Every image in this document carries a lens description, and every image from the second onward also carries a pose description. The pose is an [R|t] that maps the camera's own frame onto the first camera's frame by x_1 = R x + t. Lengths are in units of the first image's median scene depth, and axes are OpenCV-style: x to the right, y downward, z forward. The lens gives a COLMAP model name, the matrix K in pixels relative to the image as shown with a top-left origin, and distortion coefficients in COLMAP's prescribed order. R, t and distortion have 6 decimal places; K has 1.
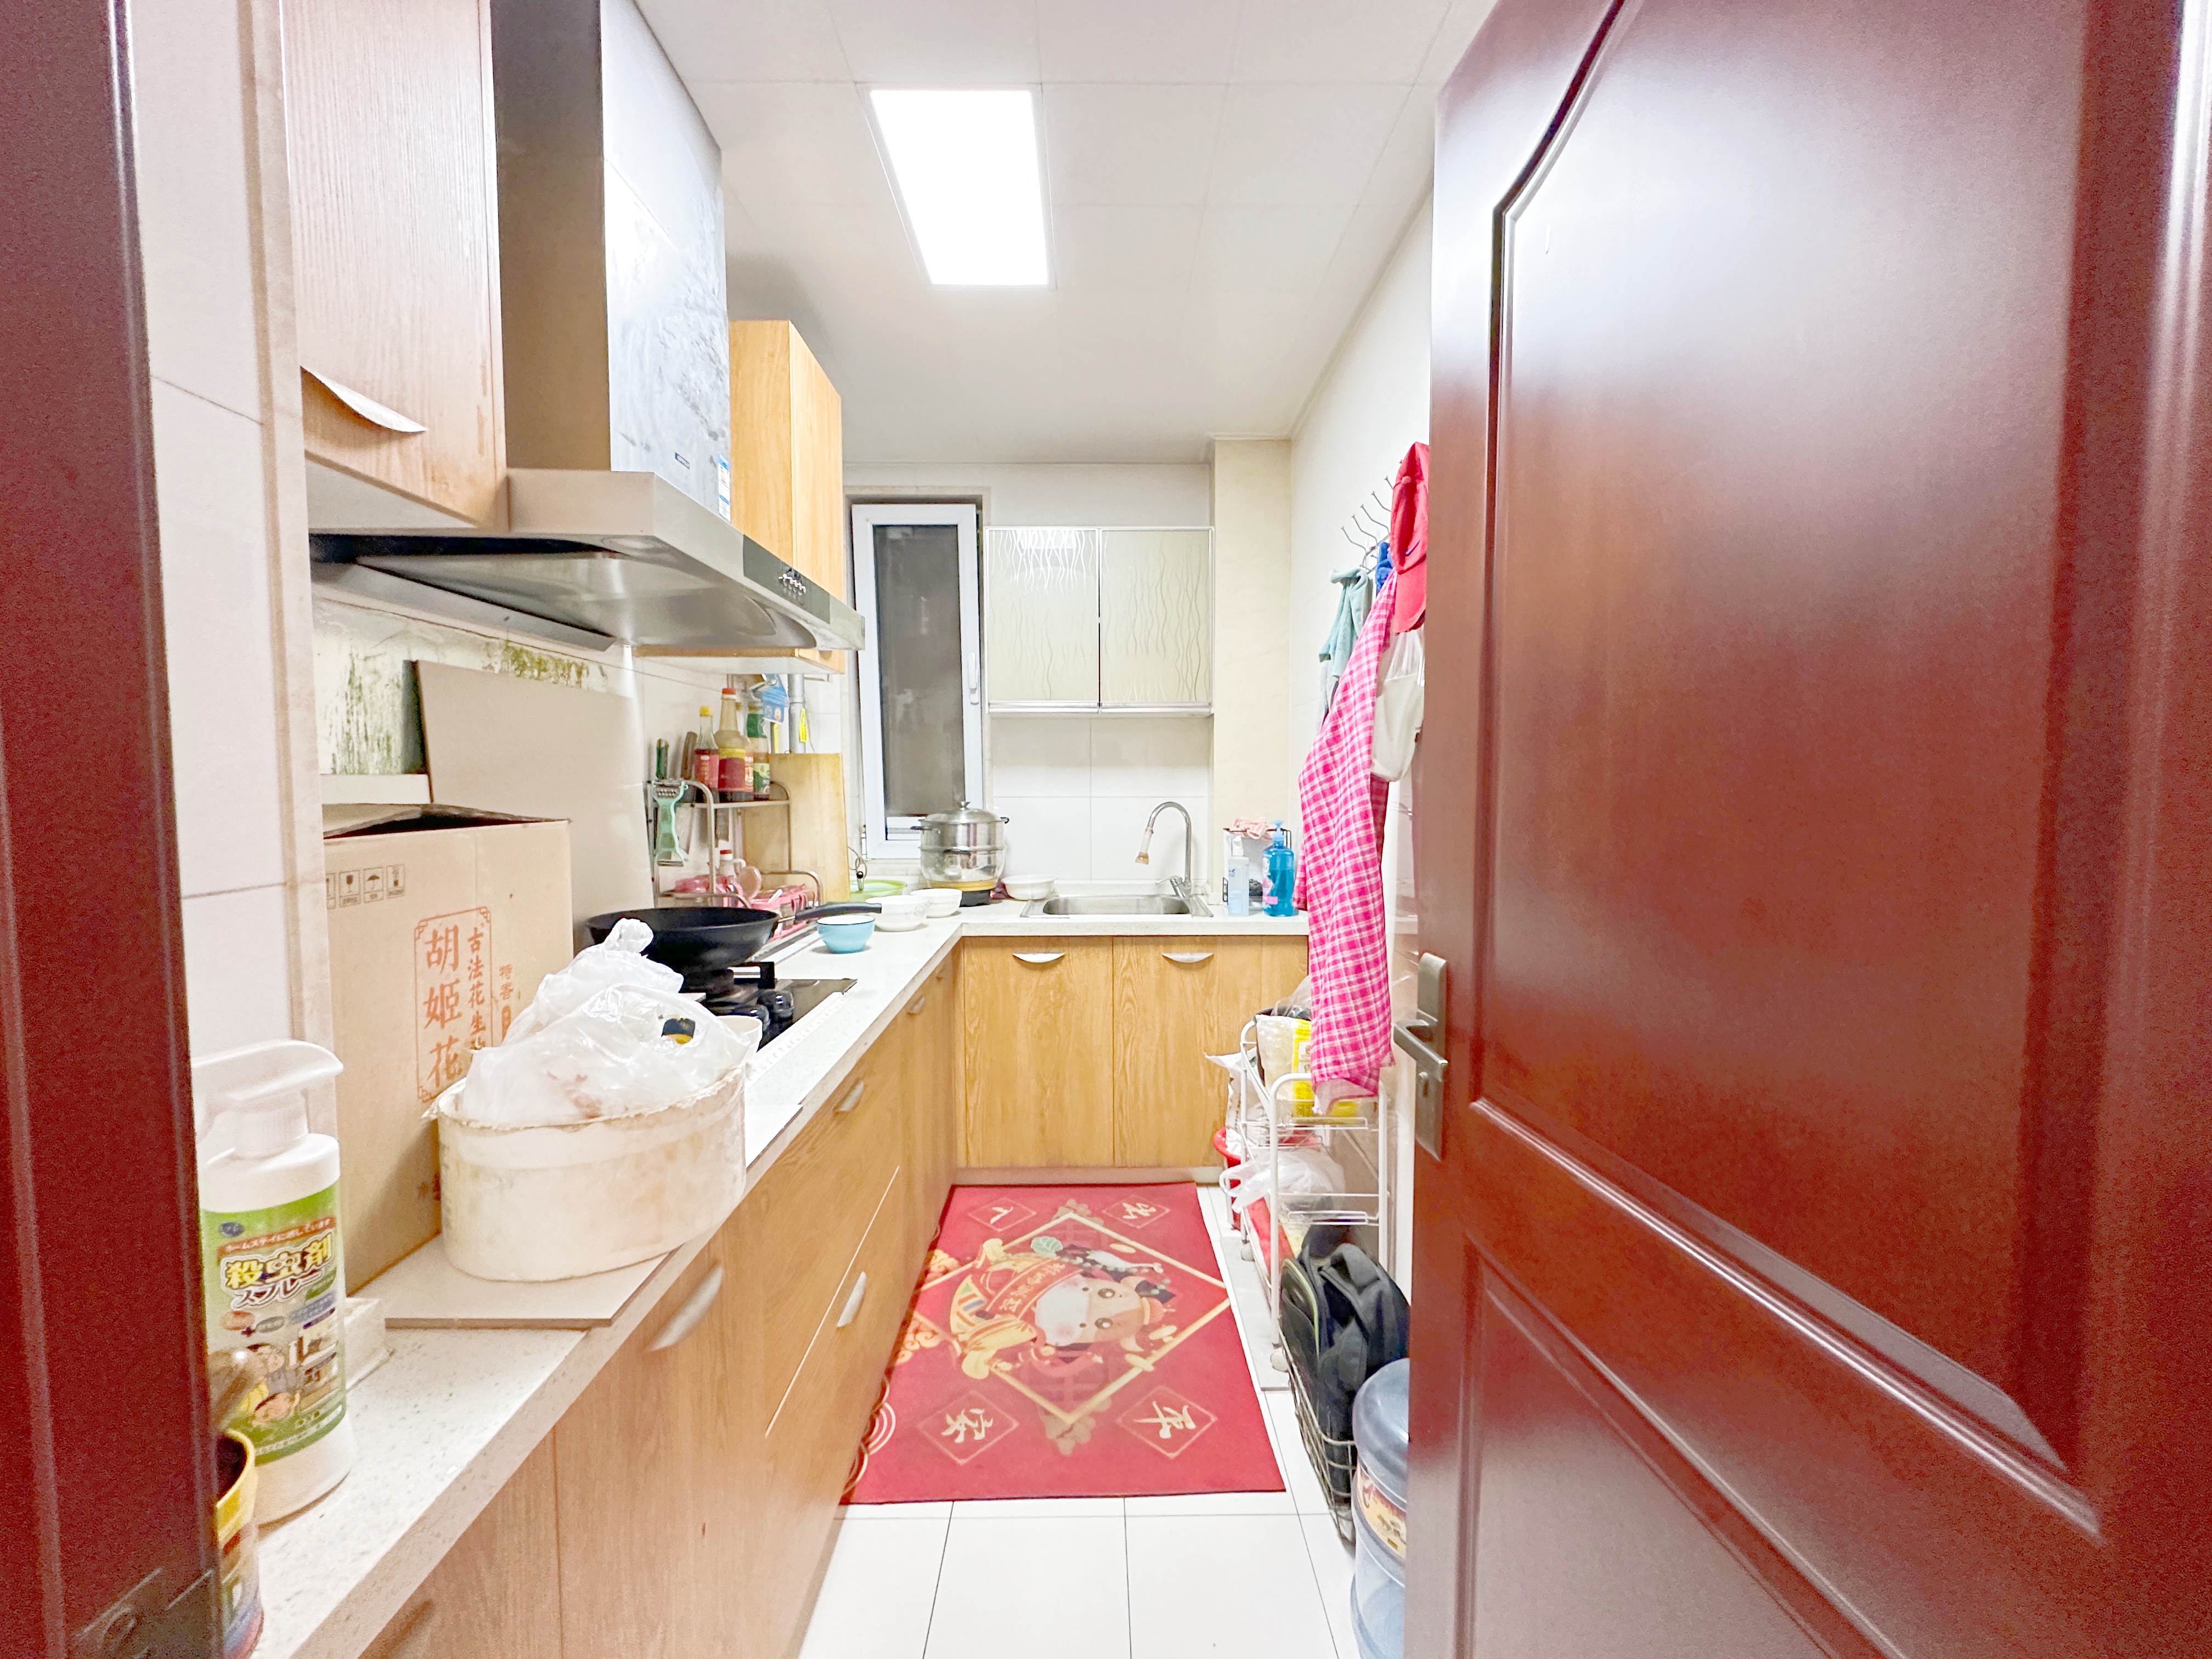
lens RADIAL K [[883.6, 0, 1106.0], [0, 883.6, 829.5], [0, 0, 1]] dist [-0.001764, -0.000082]
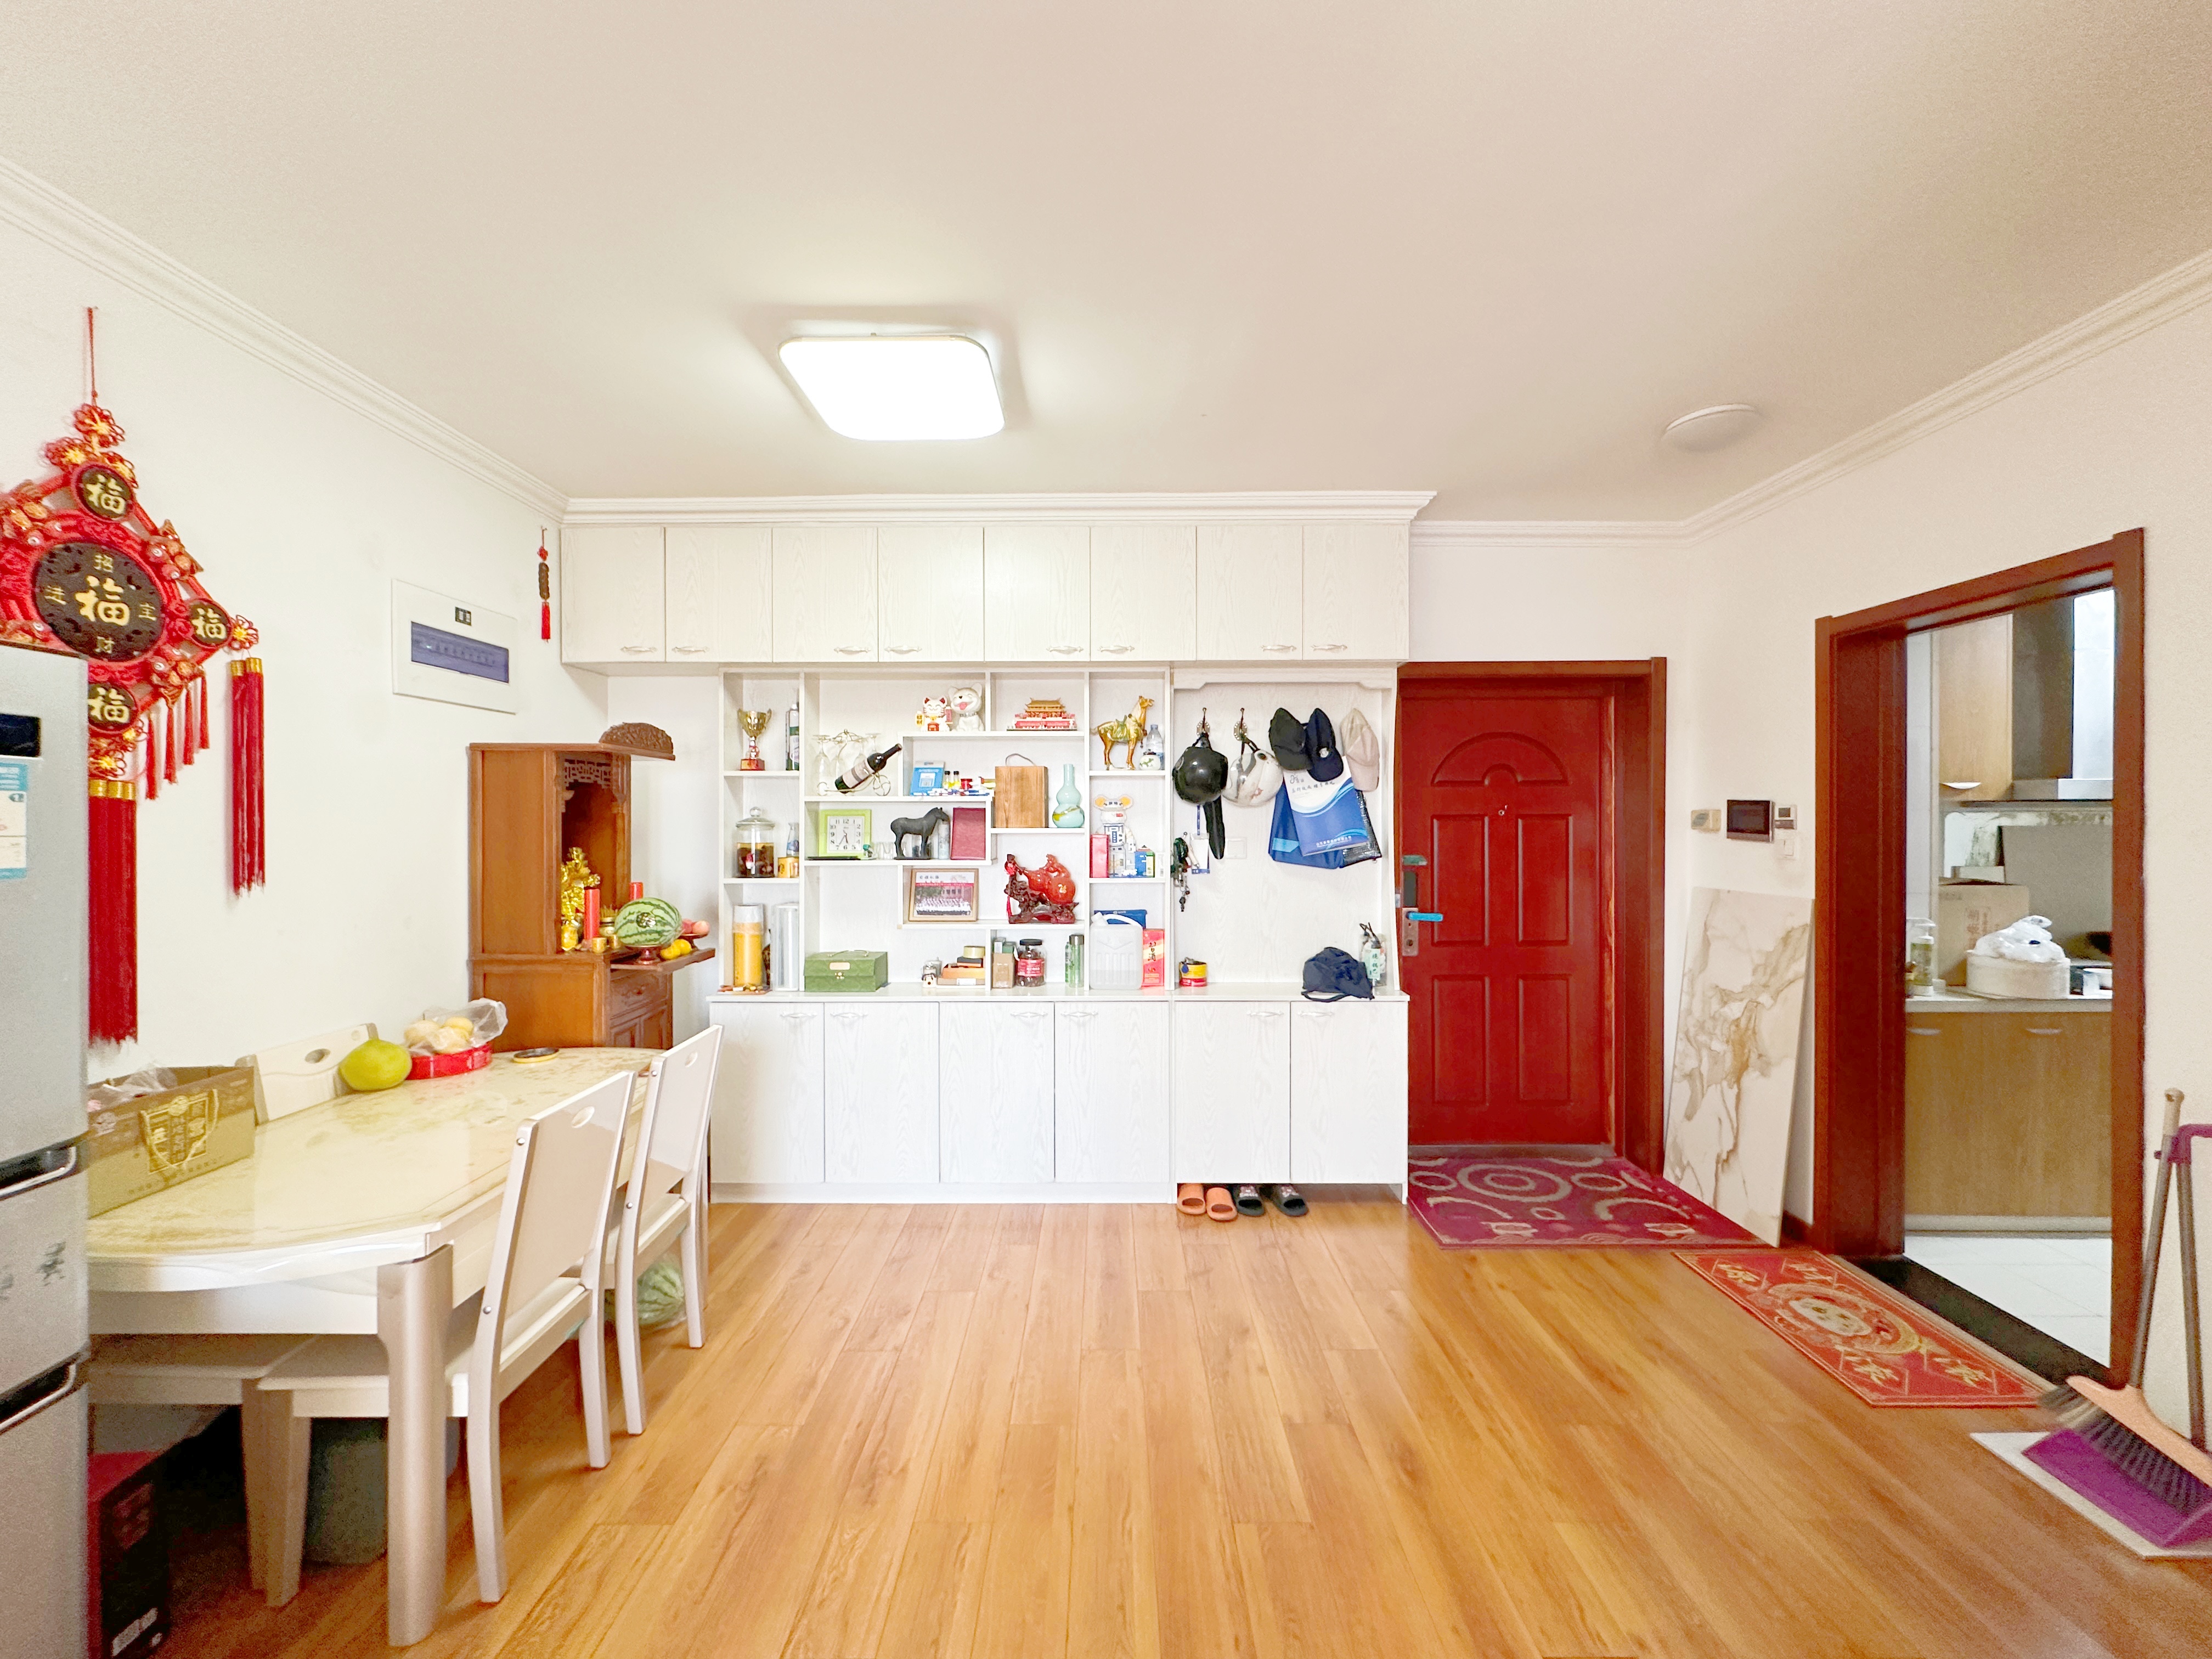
lens RADIAL K [[883.6, 0, 1106.0], [0, 883.6, 829.5], [0, 0, 1]] dist [-0.001764, -0.000082]
pose [[-0.016343, 0.006885, -0.999843, 3.419670], [-0.054136, 0.998503, 0.007760, -0.075557], [0.998400, 0.054254, -0.015946, -2.990341]]
